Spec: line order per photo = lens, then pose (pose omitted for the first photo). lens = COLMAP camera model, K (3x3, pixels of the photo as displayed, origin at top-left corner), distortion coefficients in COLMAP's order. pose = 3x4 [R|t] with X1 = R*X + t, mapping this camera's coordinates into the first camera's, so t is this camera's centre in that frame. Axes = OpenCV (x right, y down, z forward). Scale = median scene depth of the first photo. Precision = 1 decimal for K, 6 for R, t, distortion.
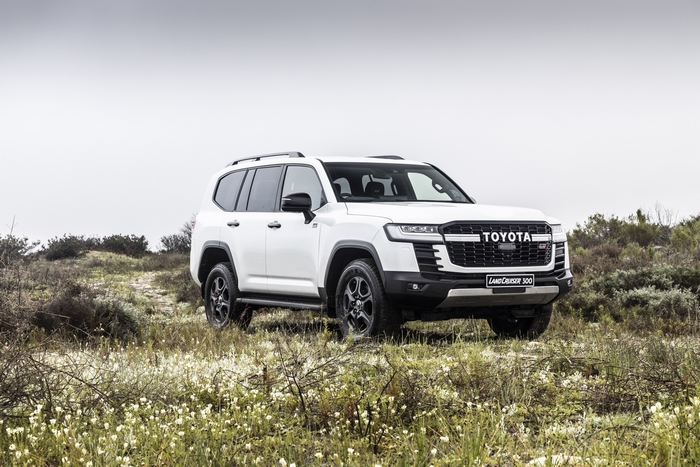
lens RADIAL K [[1179.1, 0, 346.9], [0, 1179.1, 236.6], [0, 0, 1]] dist [0.038126, 0.000000]
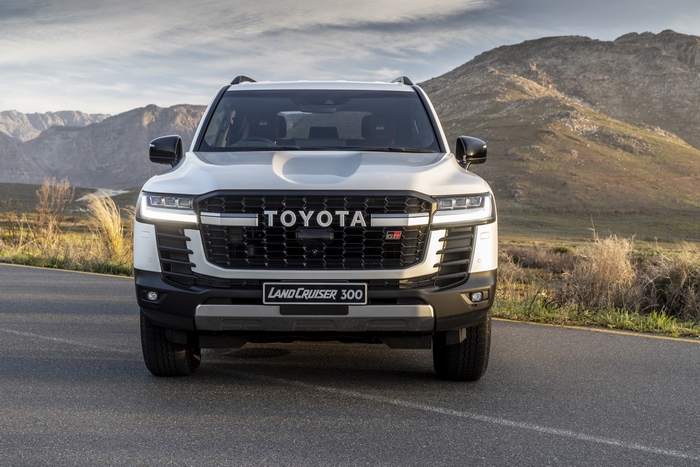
lens RADIAL K [[1126.8, 0, 356.7], [0, 1126.8, 233.9], [0, 0, 1]] dist [0.068493, 0.000000]
pose [[0.866711, 0.043828, -0.496881, 0.425191], [-0.005864, 0.996959, 0.077708, -0.035287], [0.498776, -0.064436, 0.864333, 0.517405]]
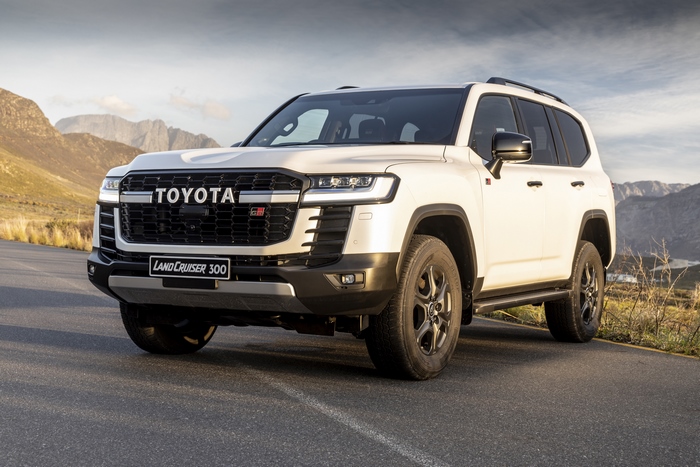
lens RADIAL K [[1126.8, 0, 348.2], [0, 1126.8, 235.5], [0, 0, 1]] dist [0.068493, 0.000000]
pose [[0.486303, 0.018914, -0.873585, 0.671973], [-0.008865, 0.999821, 0.016712, 0.010226], [0.873745, -0.000383, 0.486384, 0.773580]]
